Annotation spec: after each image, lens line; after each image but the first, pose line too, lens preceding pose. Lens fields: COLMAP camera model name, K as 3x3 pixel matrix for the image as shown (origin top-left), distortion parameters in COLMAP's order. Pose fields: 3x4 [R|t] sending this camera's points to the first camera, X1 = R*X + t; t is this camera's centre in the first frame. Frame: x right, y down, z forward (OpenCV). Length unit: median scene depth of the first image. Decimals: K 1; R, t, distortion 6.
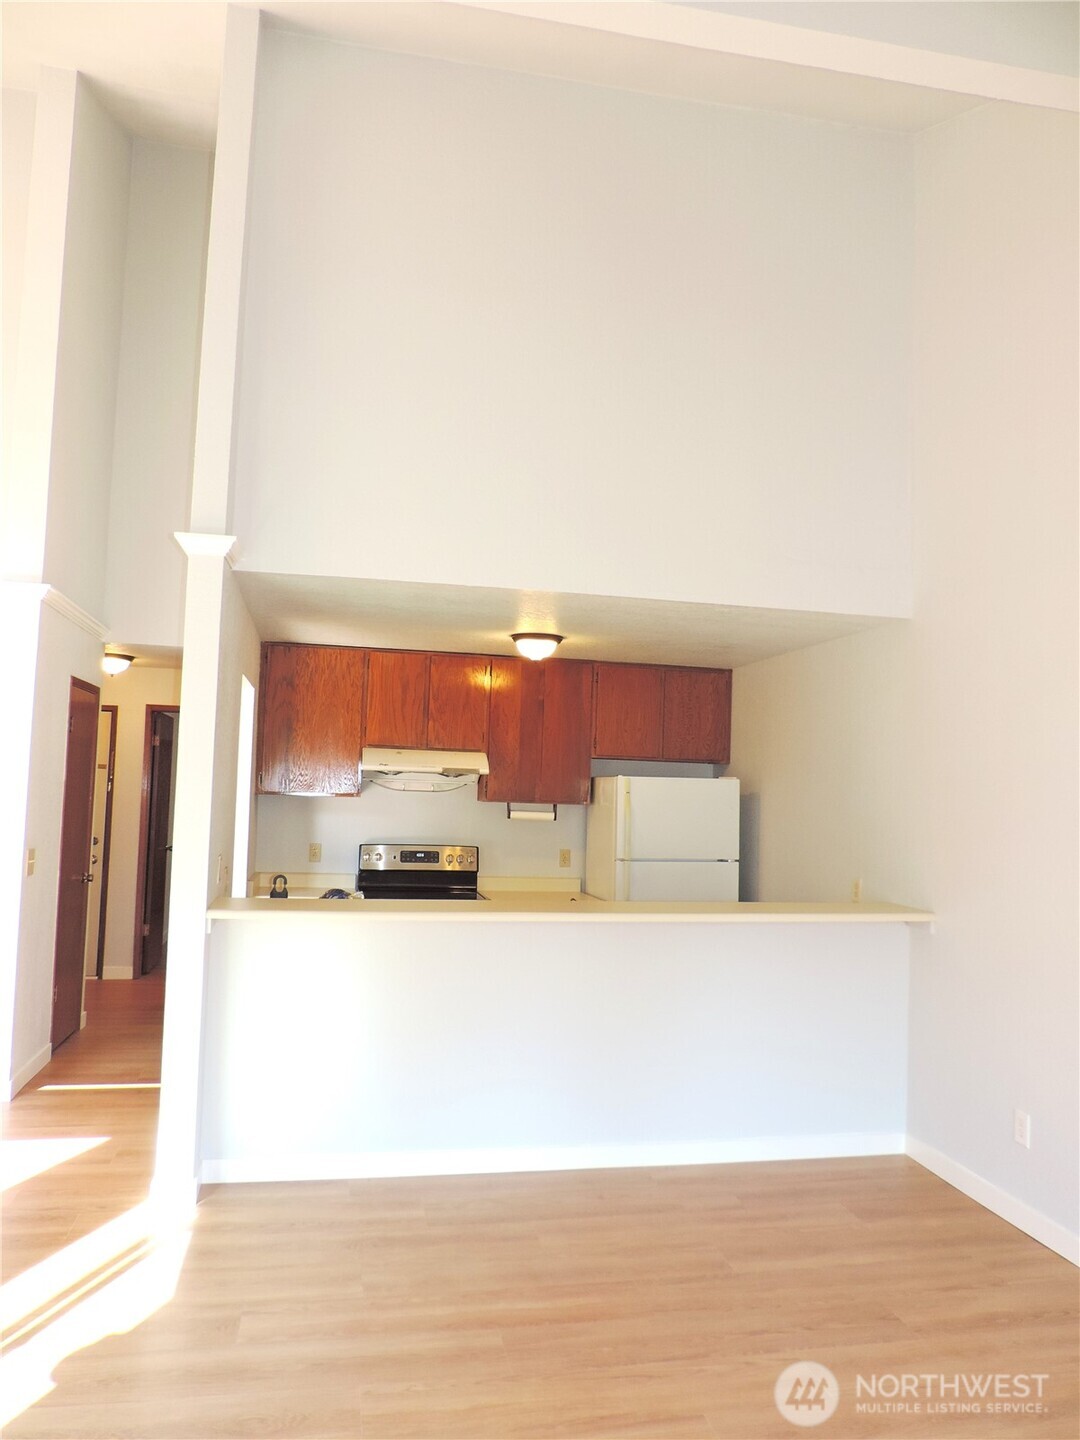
lens RADIAL K [[1038.6, 0, 540.0], [0, 1038.6, 720.0], [0, 0, 1]] dist [-0.006163, -0.000219]
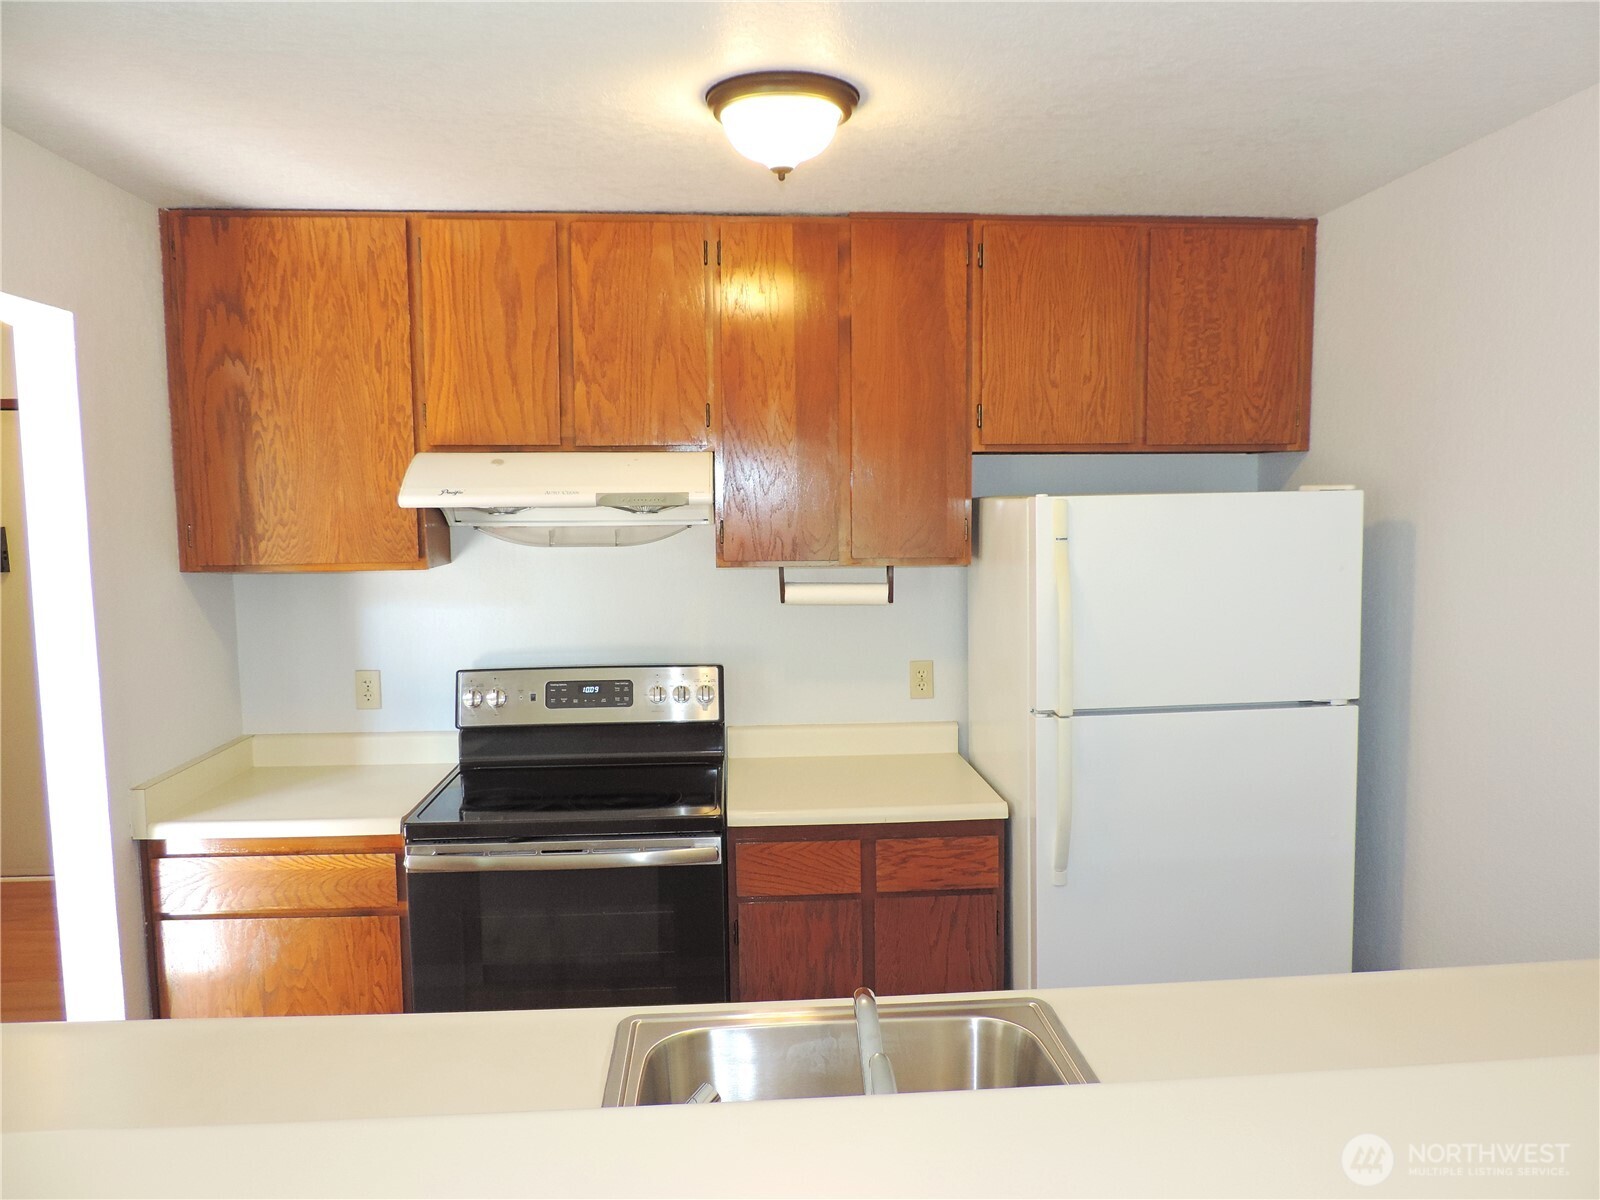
lens RADIAL K [[1144.6, 0, 810.7], [0, 1144.6, 600.7], [0, 0, 1]] dist [-0.011707, -0.011951]
pose [[0.991344, -0.030556, -0.127682, 0.042803], [0.049732, 0.987463, 0.149812, 0.023431], [0.121504, -0.154865, 0.980435, 0.537857]]
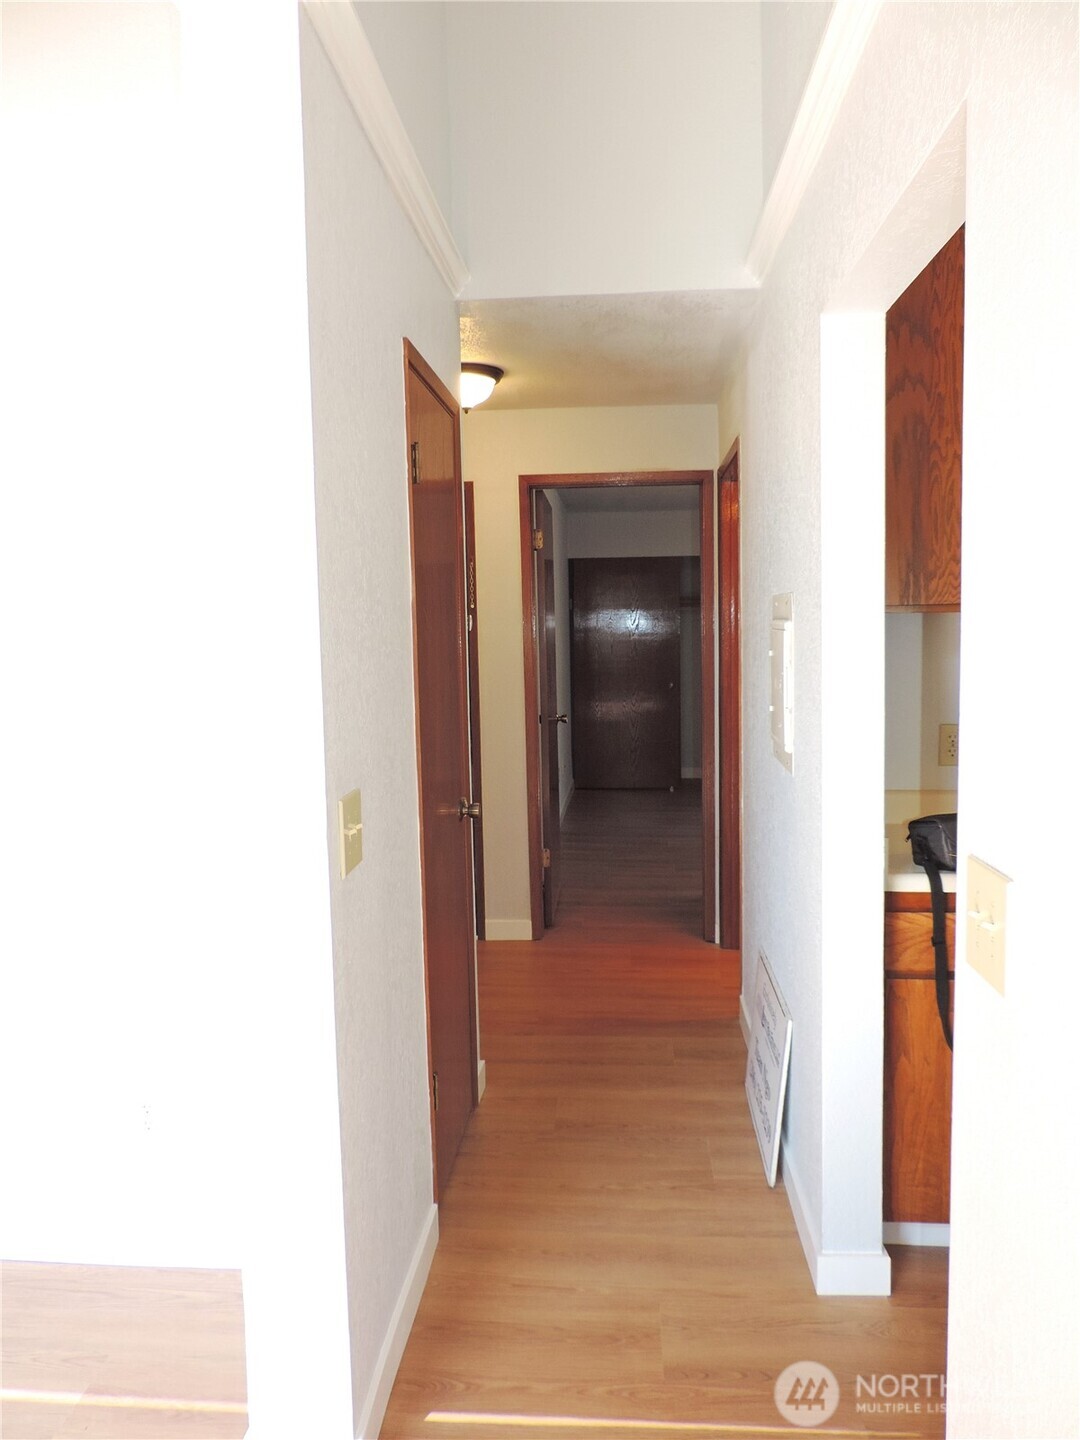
lens RADIAL K [[1030.1, 0, 540.0], [0, 1030.1, 720.0], [0, 0, 1]] dist [-0.011707, -0.011951]
pose [[0.959357, -0.023171, -0.281242, -0.261766], [0.067673, 0.986432, 0.149573, 0.041539], [0.273961, -0.162526, 0.947909, 0.547613]]
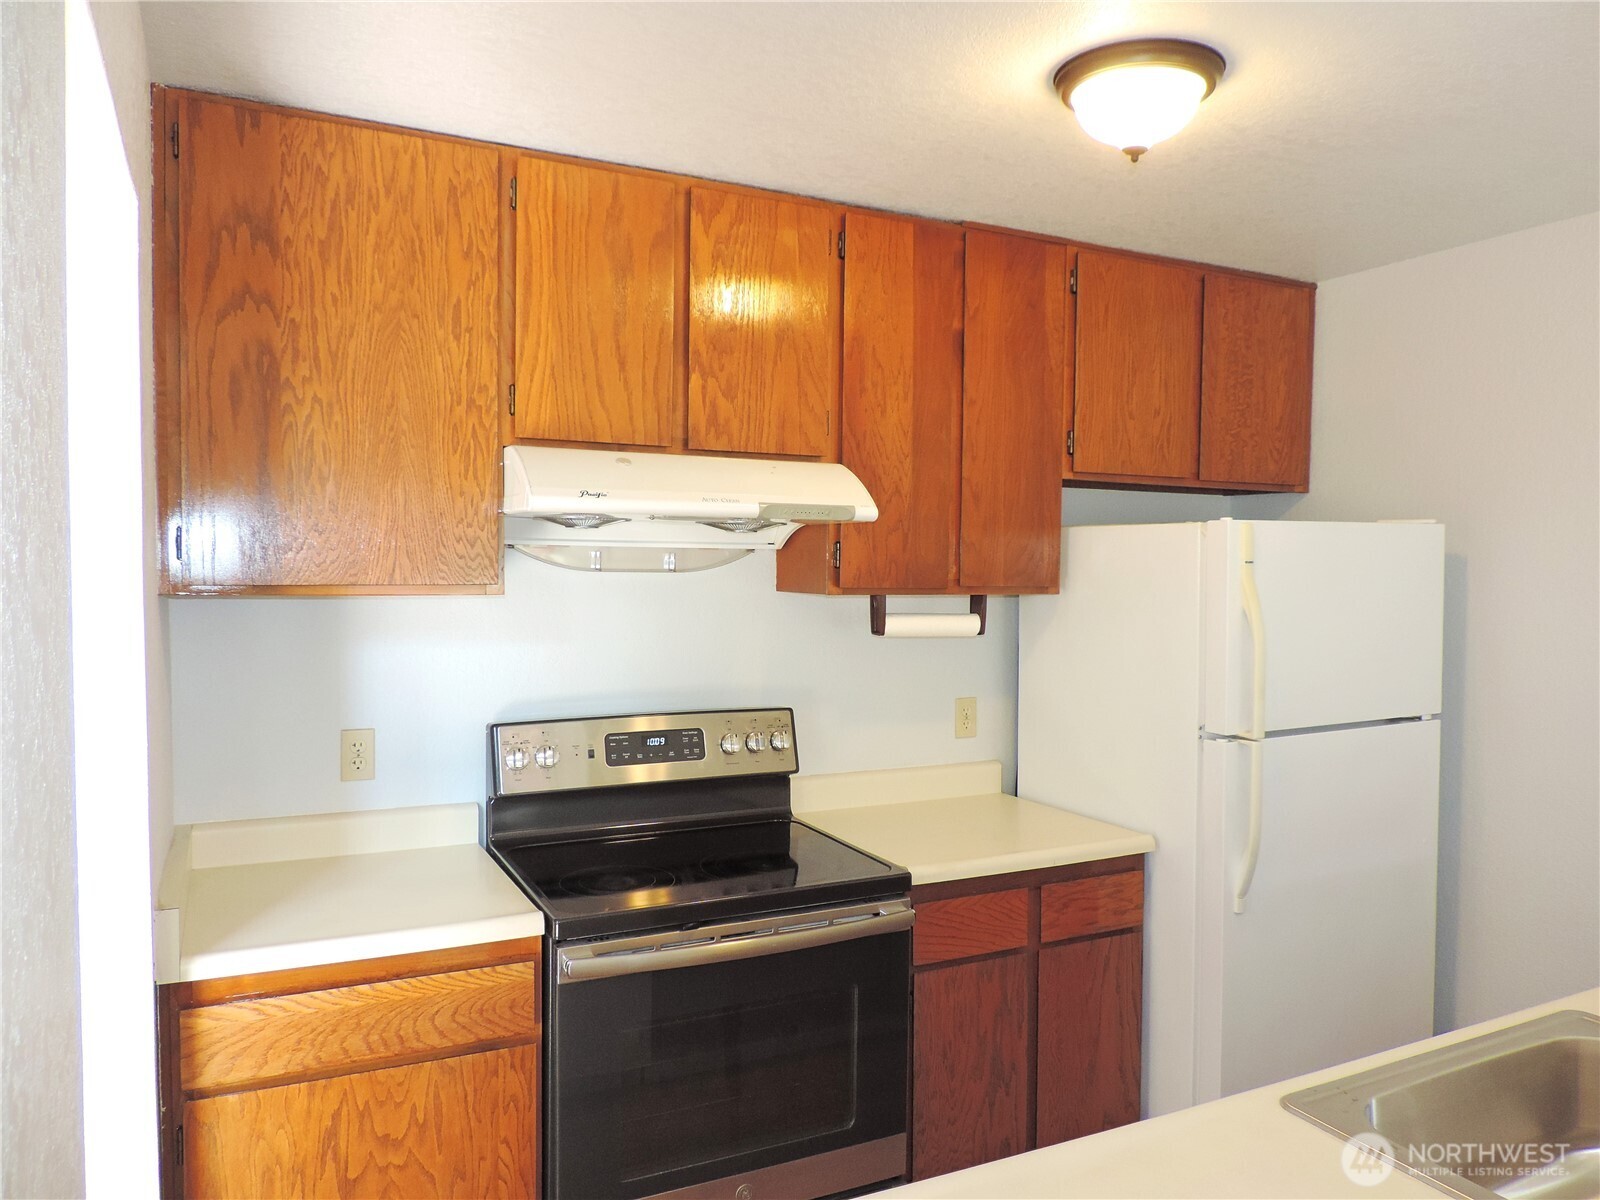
lens RADIAL K [[1144.6, 0, 810.7], [0, 1144.6, 600.7], [0, 0, 1]] dist [-0.011707, -0.011951]
pose [[0.962535, -0.032872, 0.269159, -0.172145], [0.003963, 0.994224, 0.107250, 0.035823], [-0.271130, -0.102165, 0.957106, 0.598820]]
